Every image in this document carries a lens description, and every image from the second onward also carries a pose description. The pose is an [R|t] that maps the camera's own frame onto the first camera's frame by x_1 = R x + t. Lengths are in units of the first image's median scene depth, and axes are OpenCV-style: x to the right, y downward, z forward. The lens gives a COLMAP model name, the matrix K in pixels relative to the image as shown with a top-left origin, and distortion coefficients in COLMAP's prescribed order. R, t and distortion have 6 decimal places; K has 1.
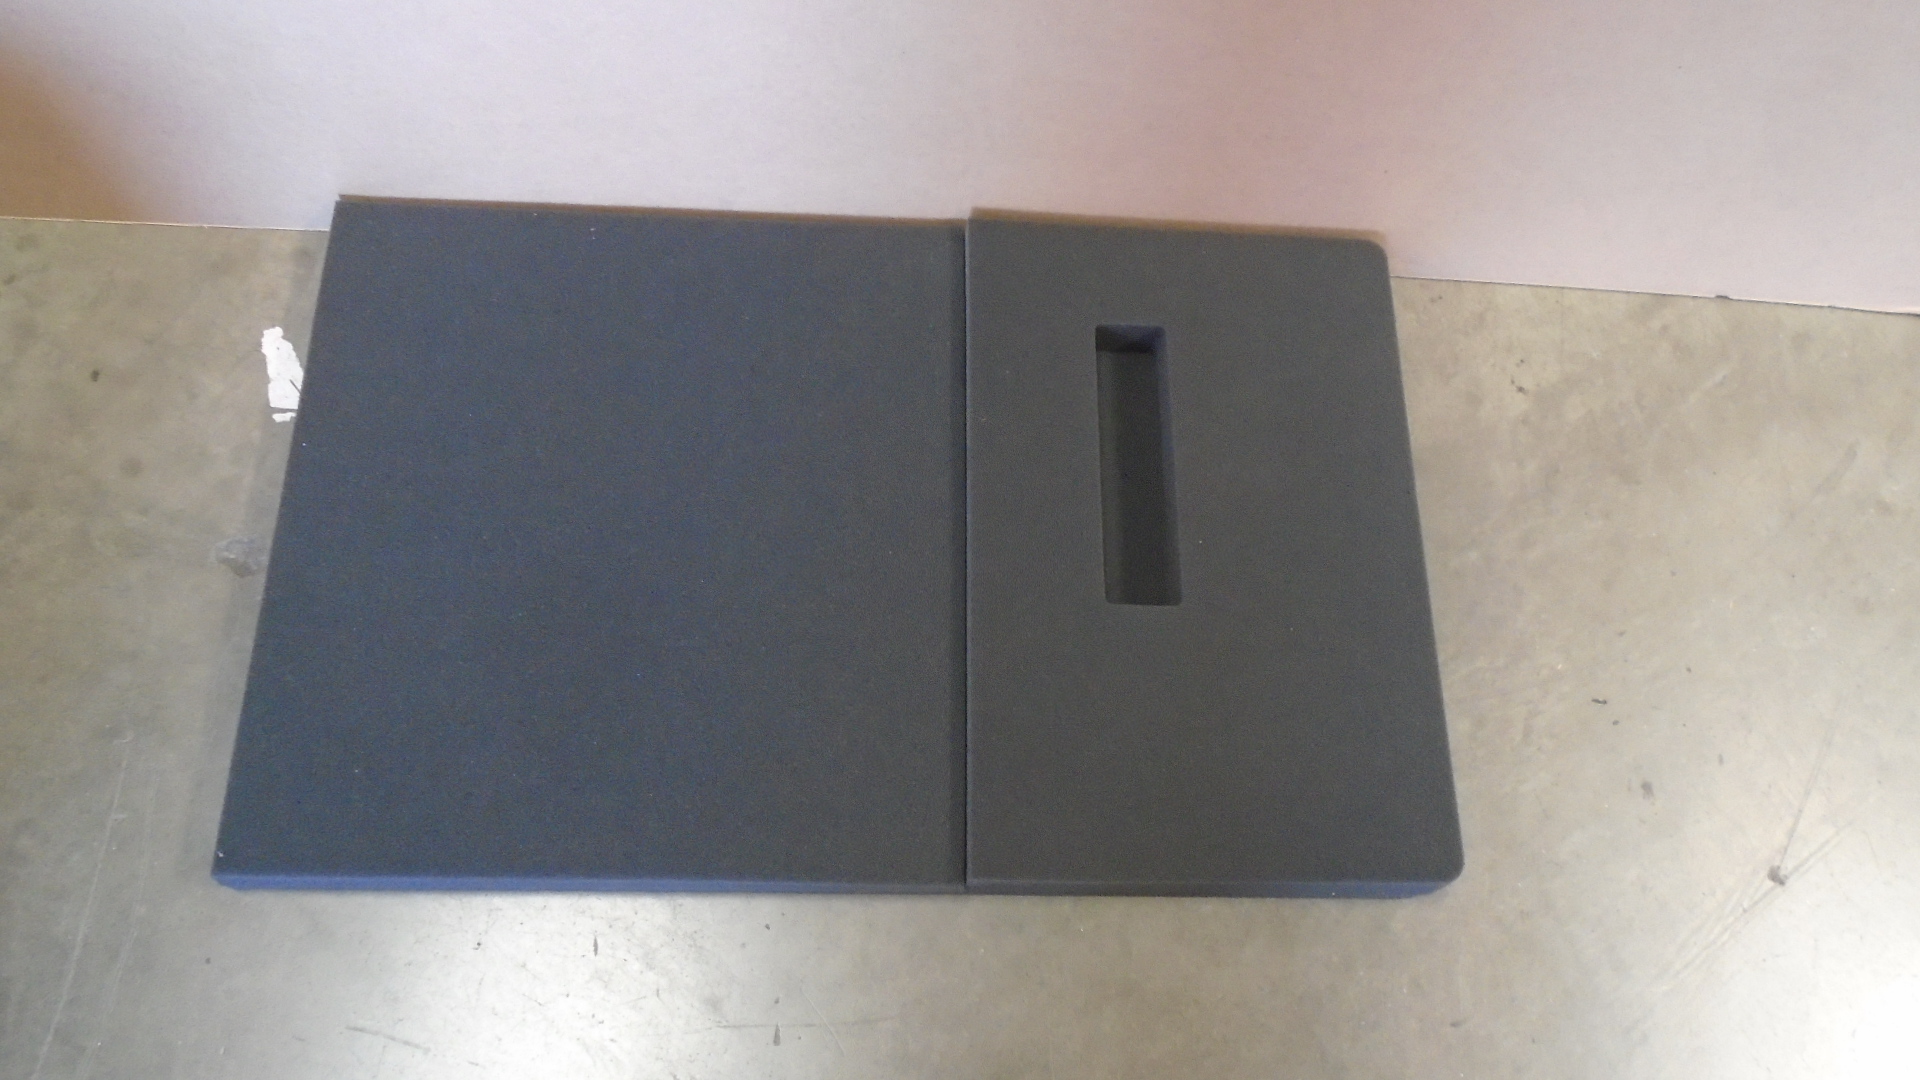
lens RADIAL K [[1535.5, 0, 960.0], [0, 1535.5, 540.0], [0, 0, 1]] dist [-0.005856, 0.000846]
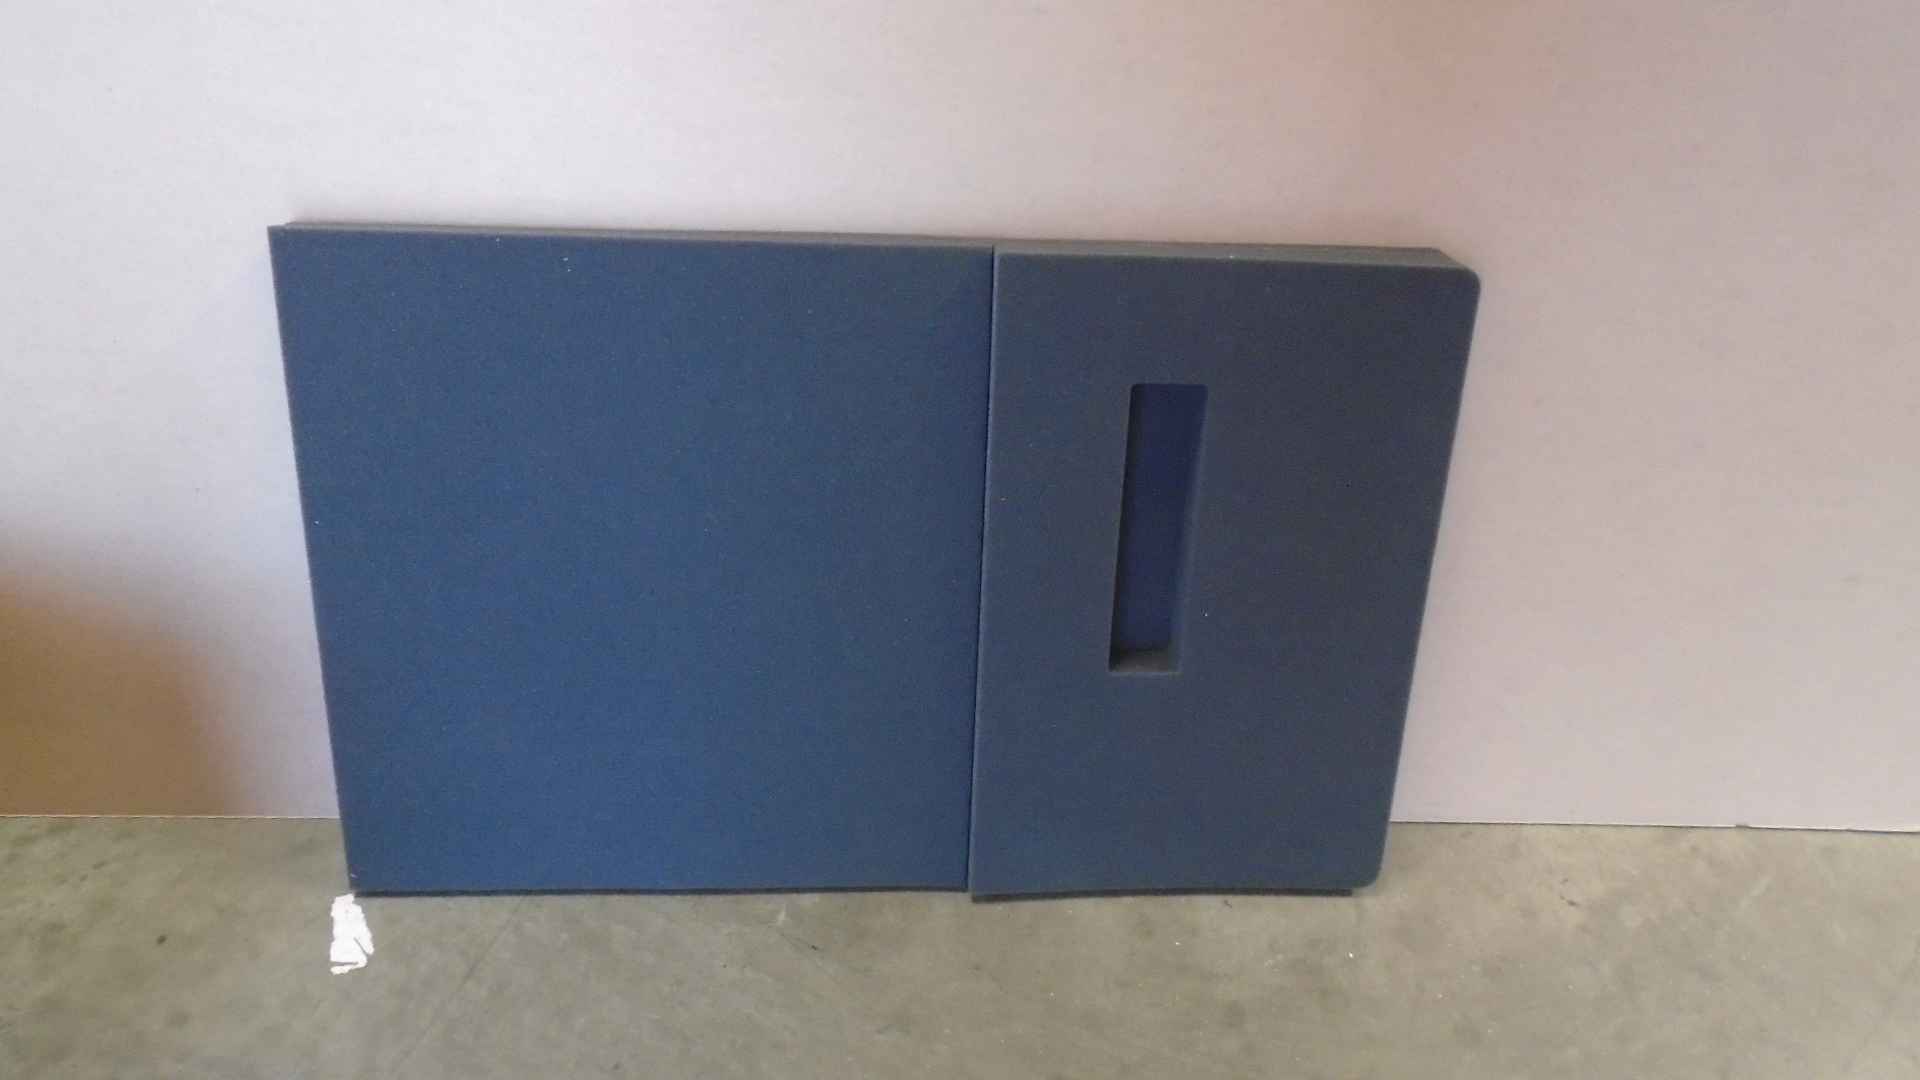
lens RADIAL K [[1535.5, 0, 960.0], [0, 1535.5, 540.0], [0, 0, 1]] dist [-0.005856, 0.000846]
pose [[0.998053, -0.058709, 0.021082, -0.044420], [0.059511, 0.794822, -0.603917, 0.305523], [0.018699, 0.603995, 0.796768, 0.046888]]
